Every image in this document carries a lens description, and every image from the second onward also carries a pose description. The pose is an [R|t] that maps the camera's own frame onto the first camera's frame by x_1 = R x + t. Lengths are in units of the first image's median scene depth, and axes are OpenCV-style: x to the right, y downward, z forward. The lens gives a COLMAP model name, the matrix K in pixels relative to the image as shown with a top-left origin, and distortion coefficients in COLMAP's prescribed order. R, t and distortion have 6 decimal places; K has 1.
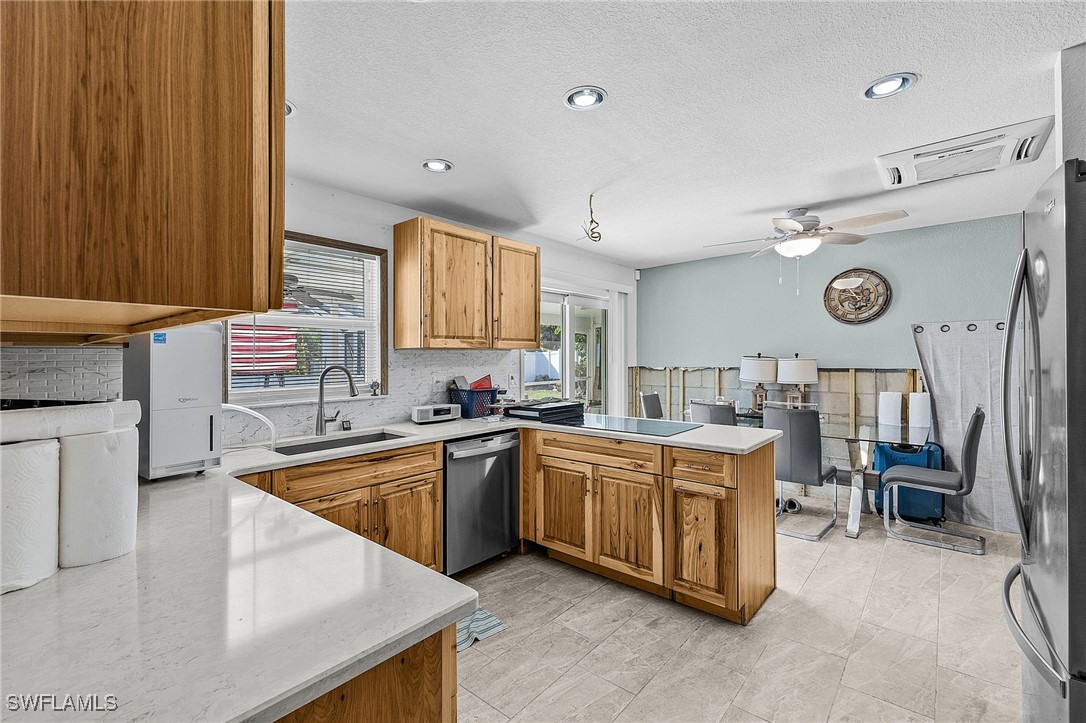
lens RADIAL K [[477.2, 0, 543.0], [0, 477.2, 361.5], [0, 0, 1]] dist [0.001909, 0.000105]
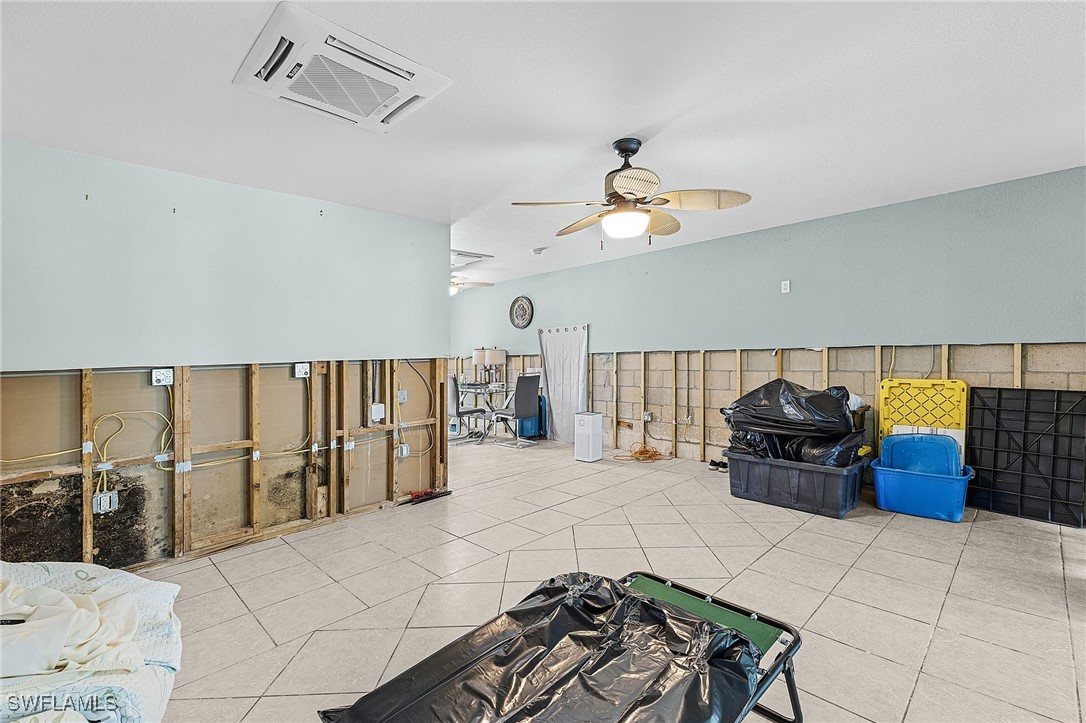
lens RADIAL K [[477.2, 0, 543.0], [0, 477.2, 361.5], [0, 0, 1]] dist [0.001909, 0.000105]
pose [[0.996627, -0.000848, -0.082056, 0.914984], [0.000120, 0.999961, -0.008882, 0.055195], [0.082060, 0.008842, 0.996588, -0.723914]]
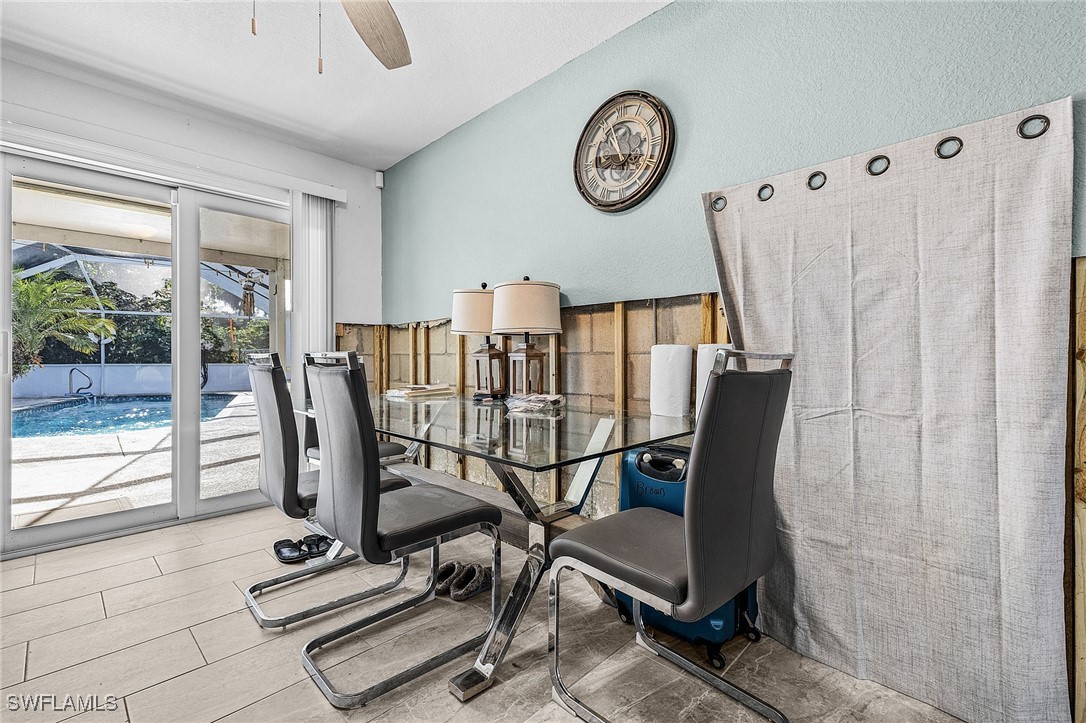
lens RADIAL K [[477.2, 0, 543.0], [0, 477.2, 361.5], [0, 0, 1]] dist [0.001909, 0.000105]
pose [[0.998444, 0.009774, -0.054902, 0.632632], [-0.009856, 0.999951, -0.001214, 0.082110], [0.054887, 0.001753, 0.998491, 0.529579]]
